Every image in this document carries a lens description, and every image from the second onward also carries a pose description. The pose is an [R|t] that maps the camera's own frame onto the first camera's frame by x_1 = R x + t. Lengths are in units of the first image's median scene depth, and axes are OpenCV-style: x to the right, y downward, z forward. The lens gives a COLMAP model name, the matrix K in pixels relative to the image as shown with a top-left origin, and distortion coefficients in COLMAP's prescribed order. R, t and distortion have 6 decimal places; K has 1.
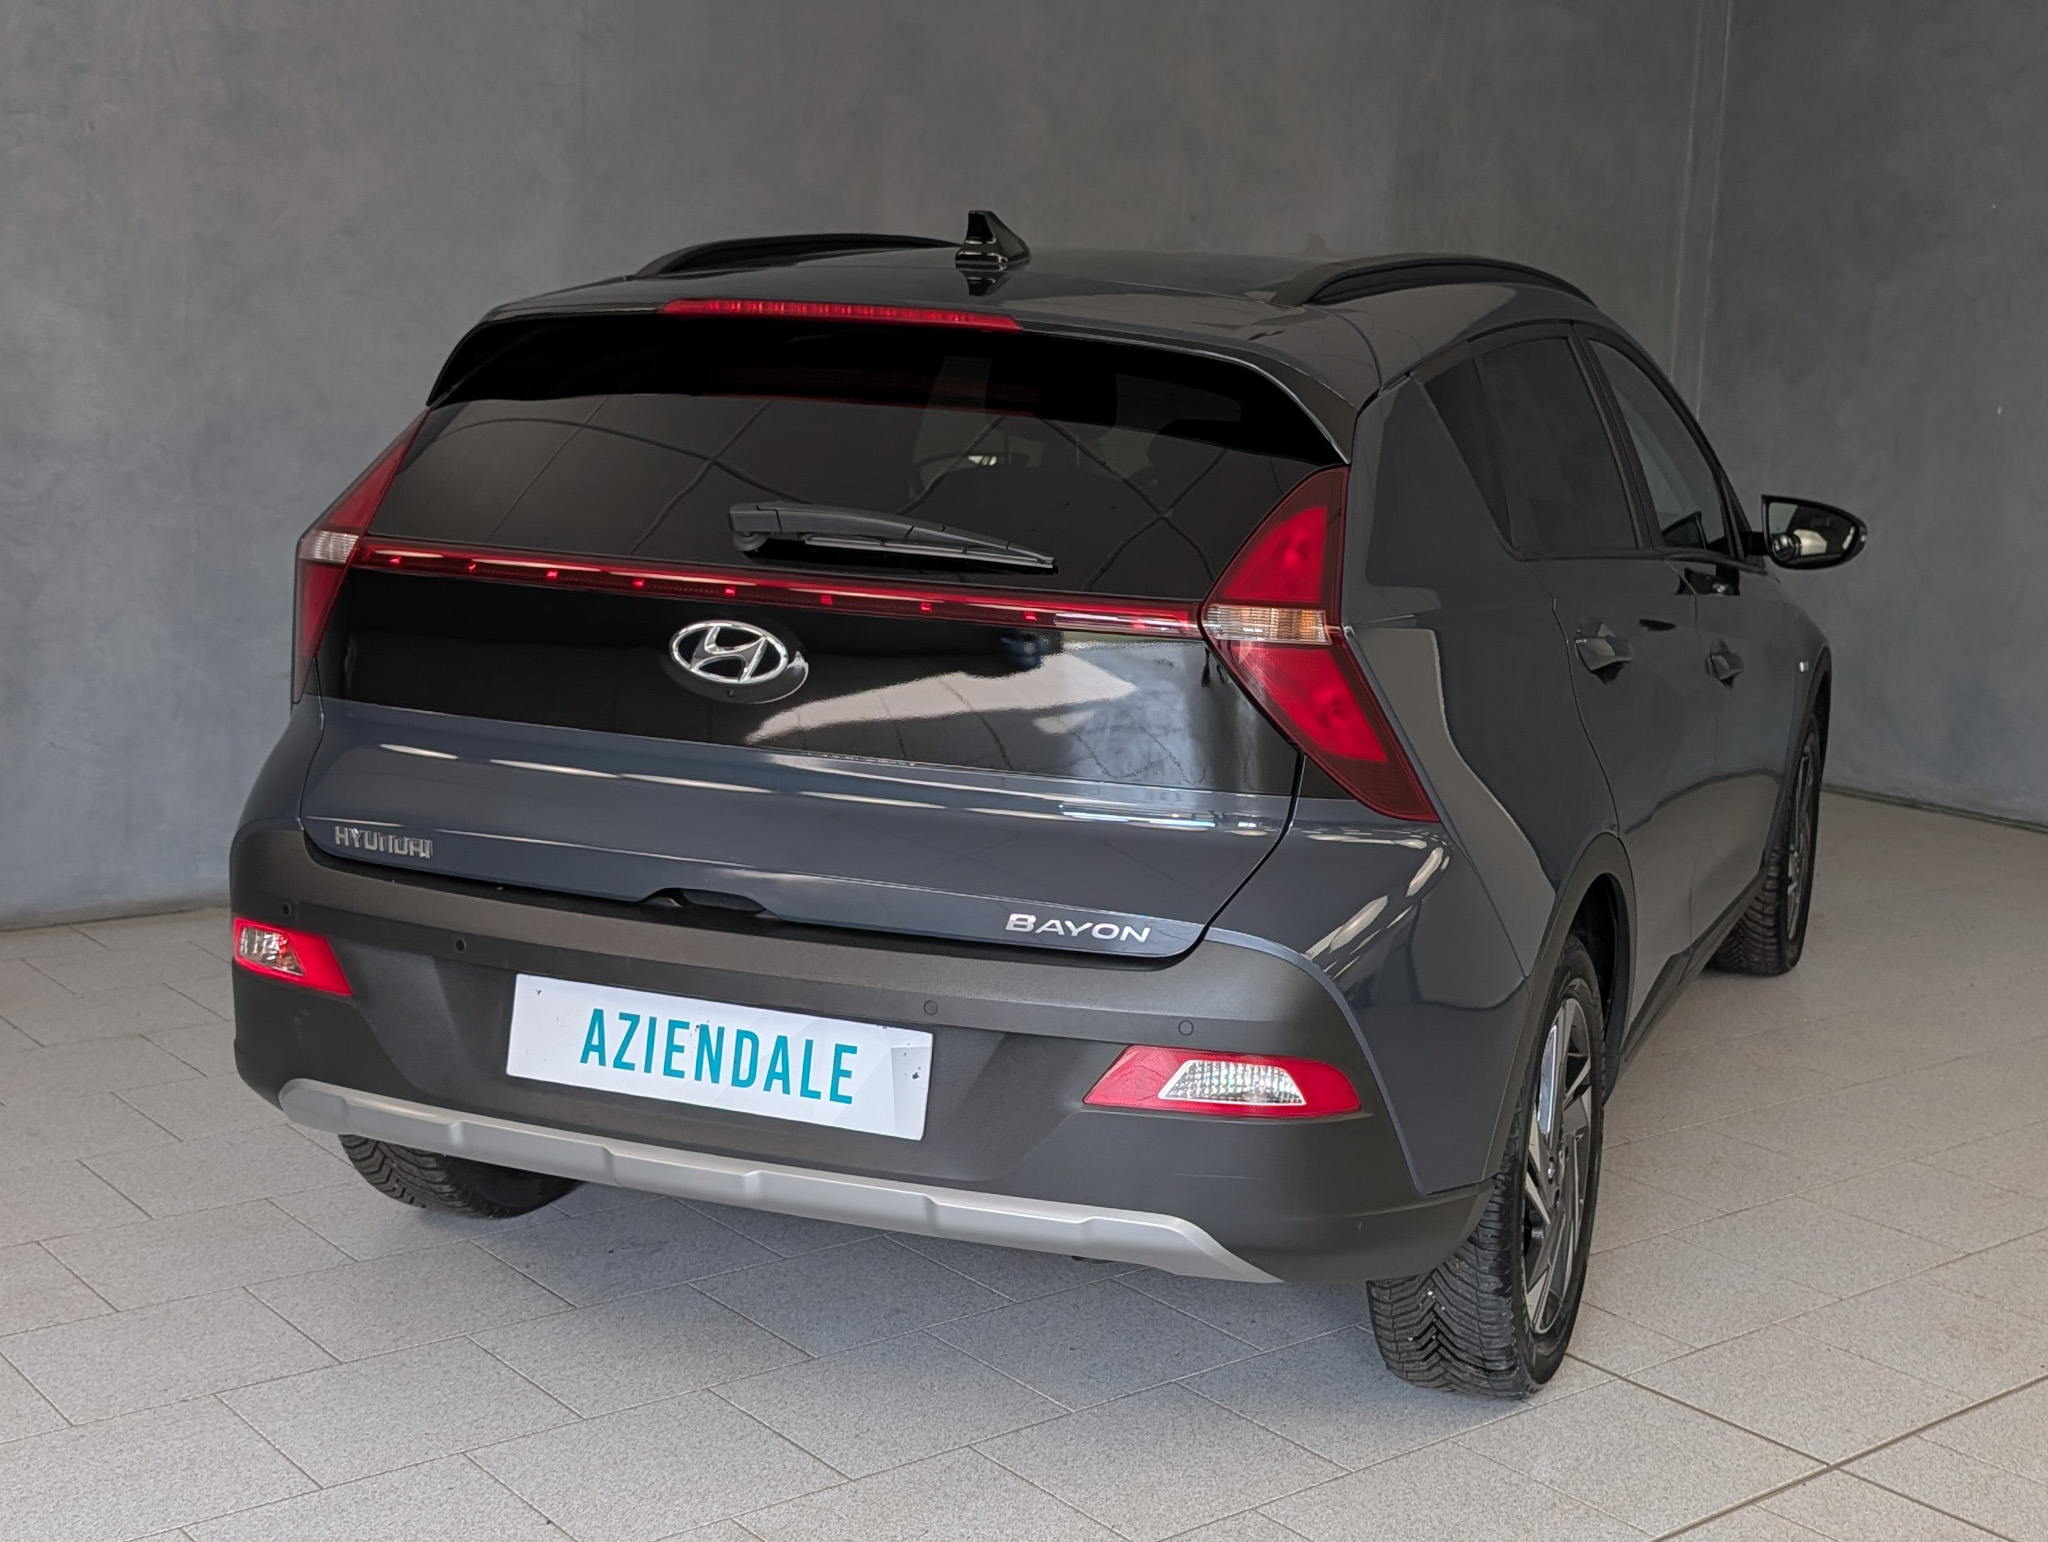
lens RADIAL K [[1452.5, 0, 1294.0], [0, 1452.5, 809.0], [0, 0, 1]] dist [0.089467, -0.148173]
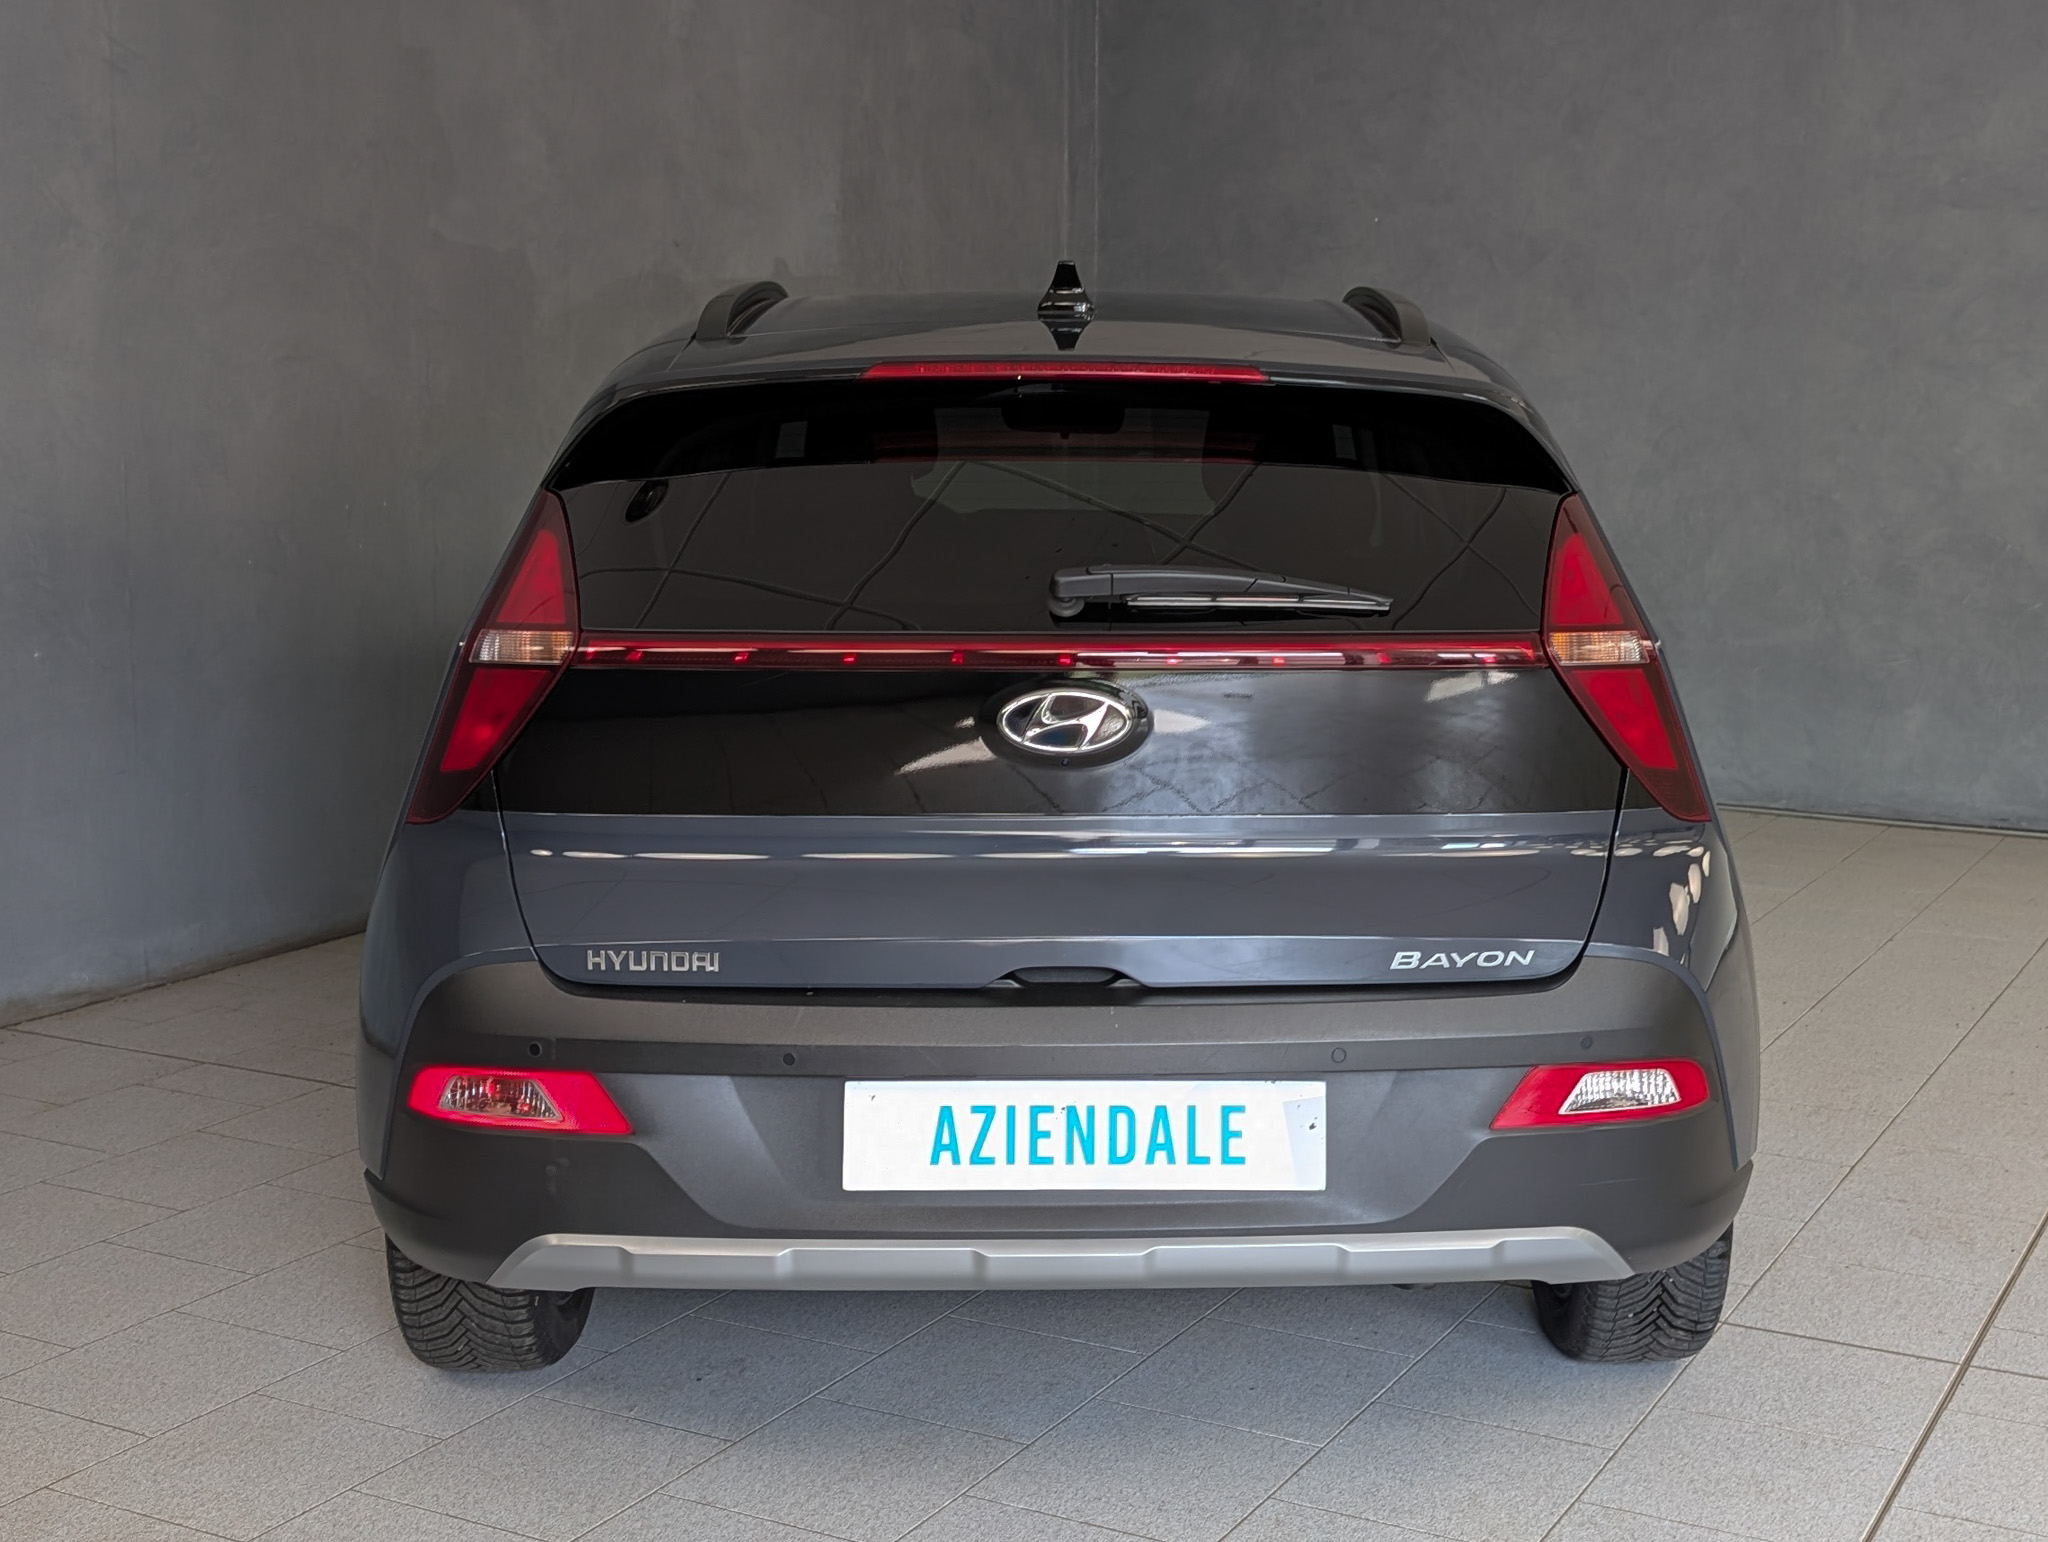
lens RADIAL K [[1476.9, 0, 1026.7], [0, 1476.9, 790.6], [0, 0, 1]] dist [0.015835, -0.004895]
pose [[0.973102, -0.099062, 0.207990, -0.612838], [0.103812, 0.994524, -0.012019, -0.051300], [-0.205660, 0.033287, 0.978057, 0.045407]]
